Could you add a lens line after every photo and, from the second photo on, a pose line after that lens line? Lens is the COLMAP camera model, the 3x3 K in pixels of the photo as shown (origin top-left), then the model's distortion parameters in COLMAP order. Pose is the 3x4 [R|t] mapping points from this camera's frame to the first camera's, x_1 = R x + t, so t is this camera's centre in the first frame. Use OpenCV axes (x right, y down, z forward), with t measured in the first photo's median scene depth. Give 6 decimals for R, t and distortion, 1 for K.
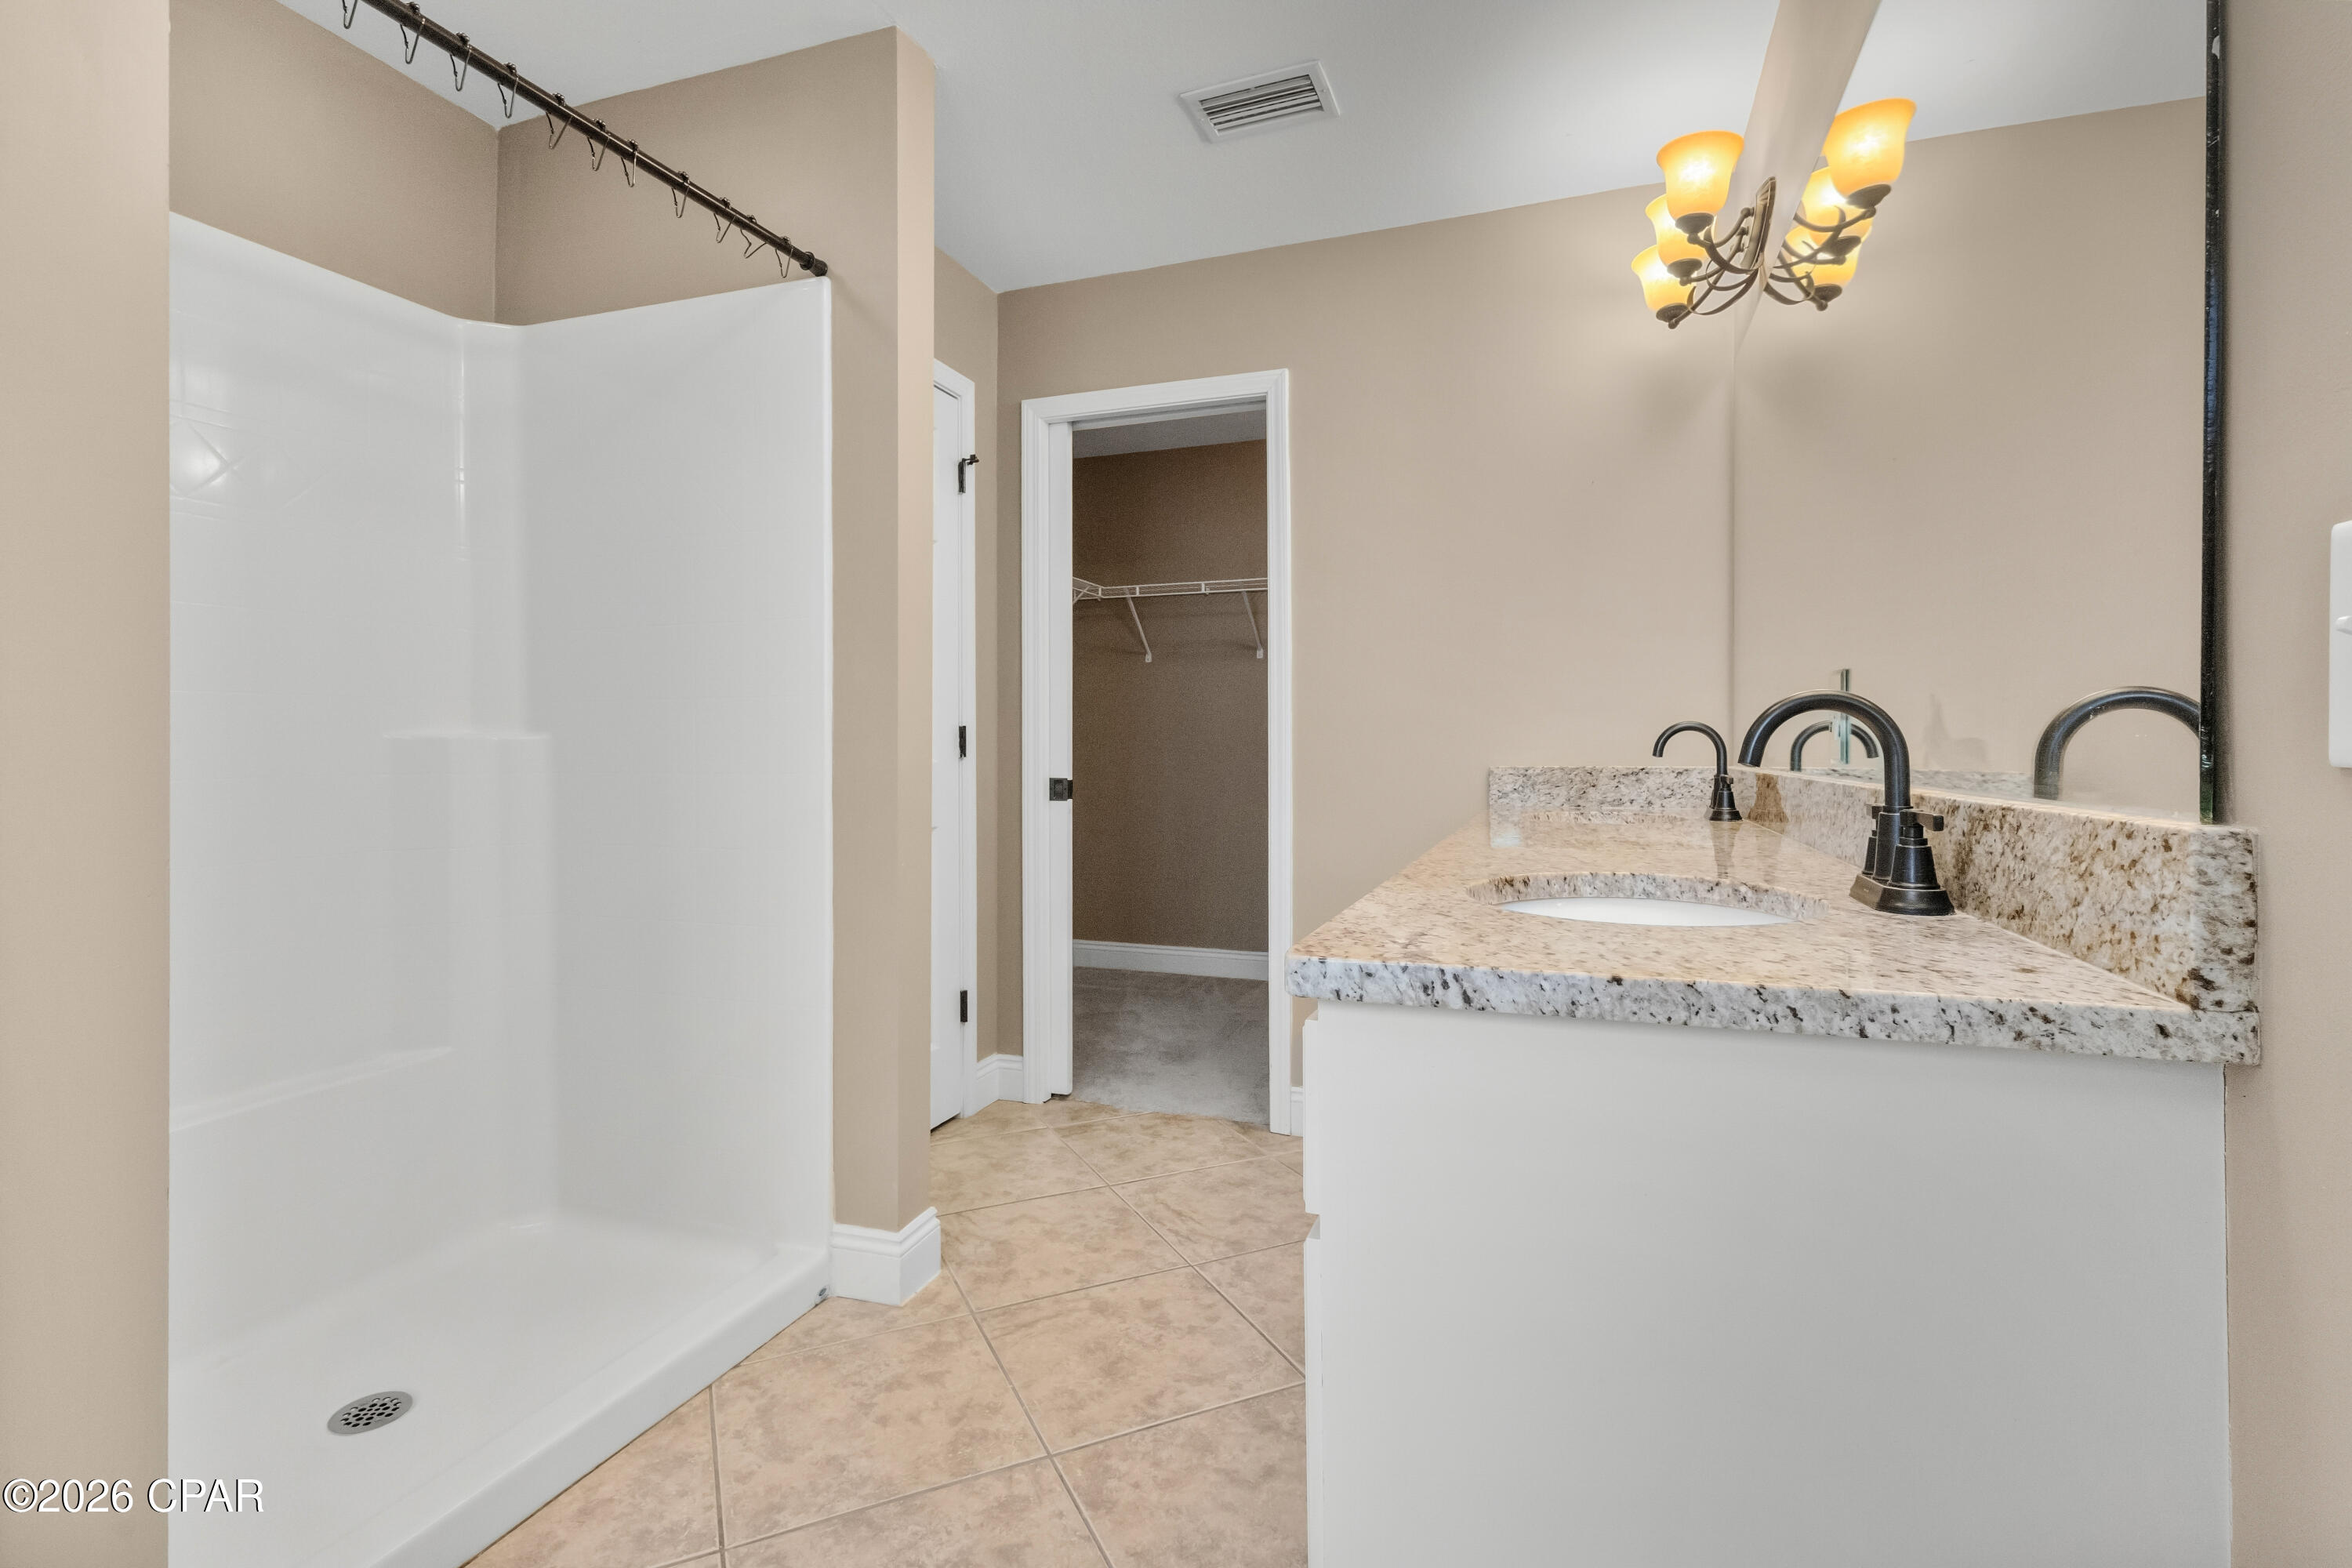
lens RADIAL K [[1098.2, 0, 1178.6], [0, 1098.2, 733.5], [0, 0, 1]] dist [-0.000533, 0.001050]
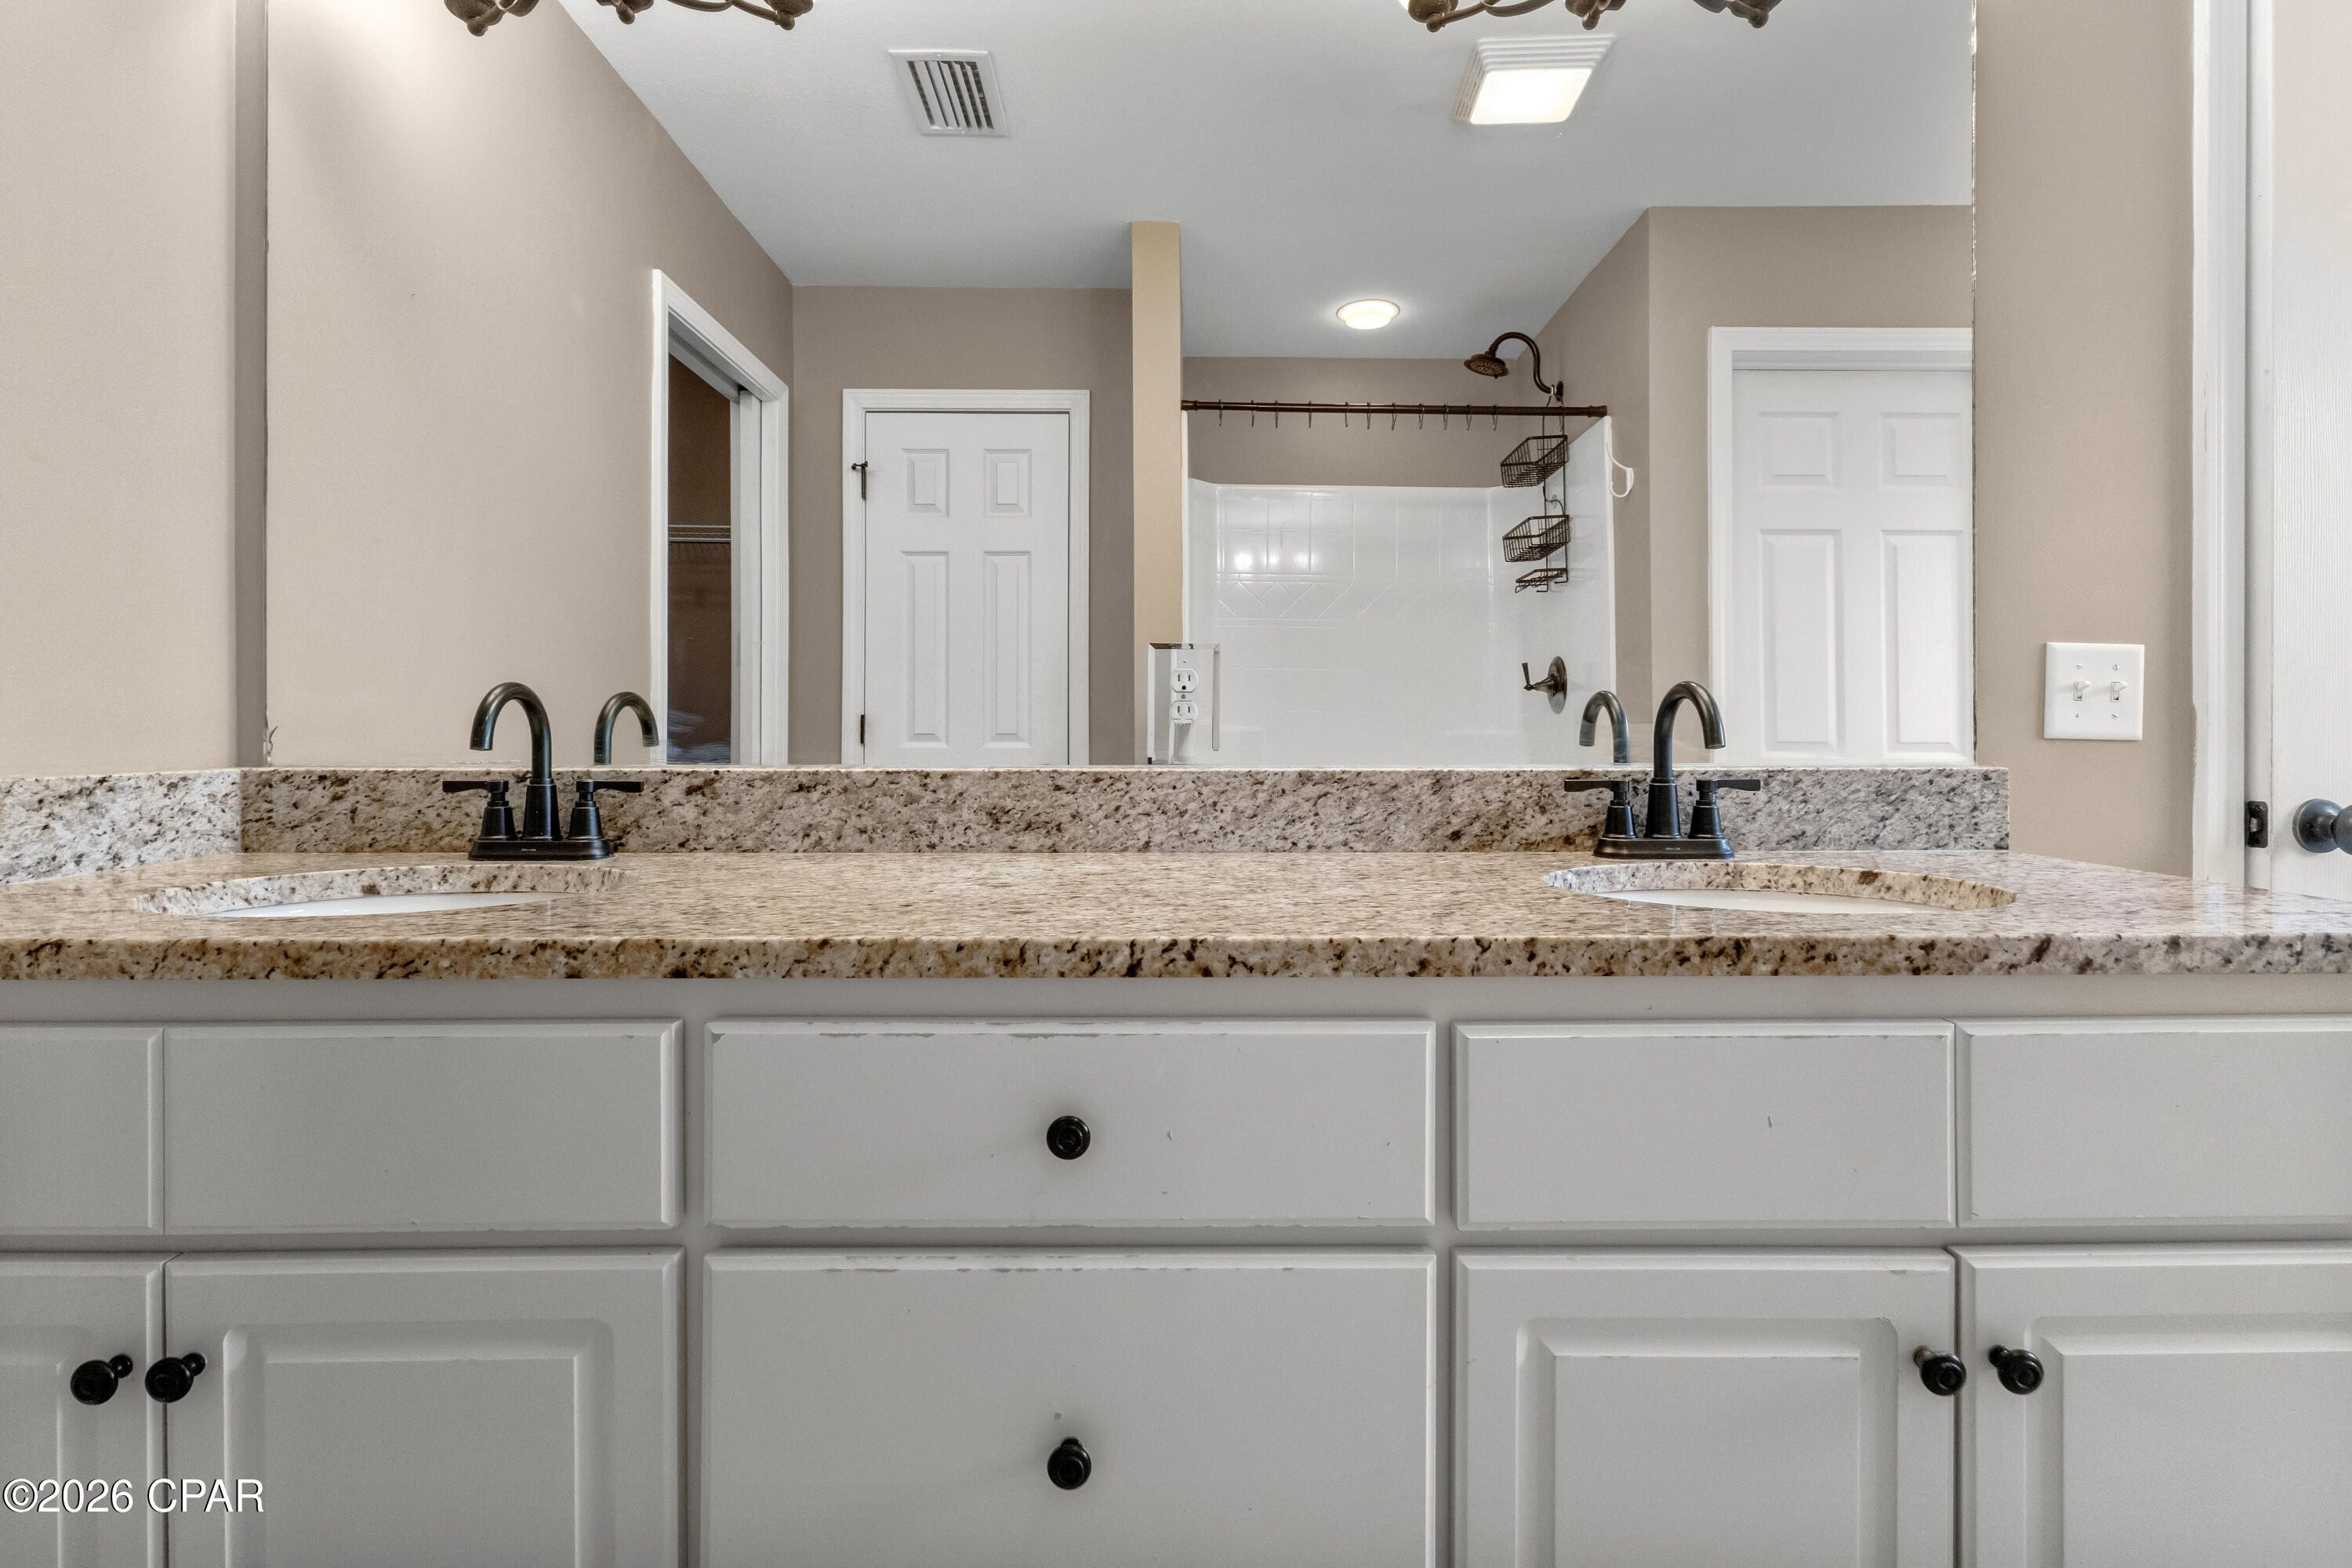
lens RADIAL K [[1098.2, 0, 1178.6], [0, 1098.2, 733.5], [0, 0, 1]] dist [-0.000533, 0.001050]
pose [[-0.342159, -0.000206, 0.939642, -0.122269], [-0.011338, 0.999928, -0.003909, 0.011032], [-0.939574, -0.011991, -0.342136, 0.755171]]
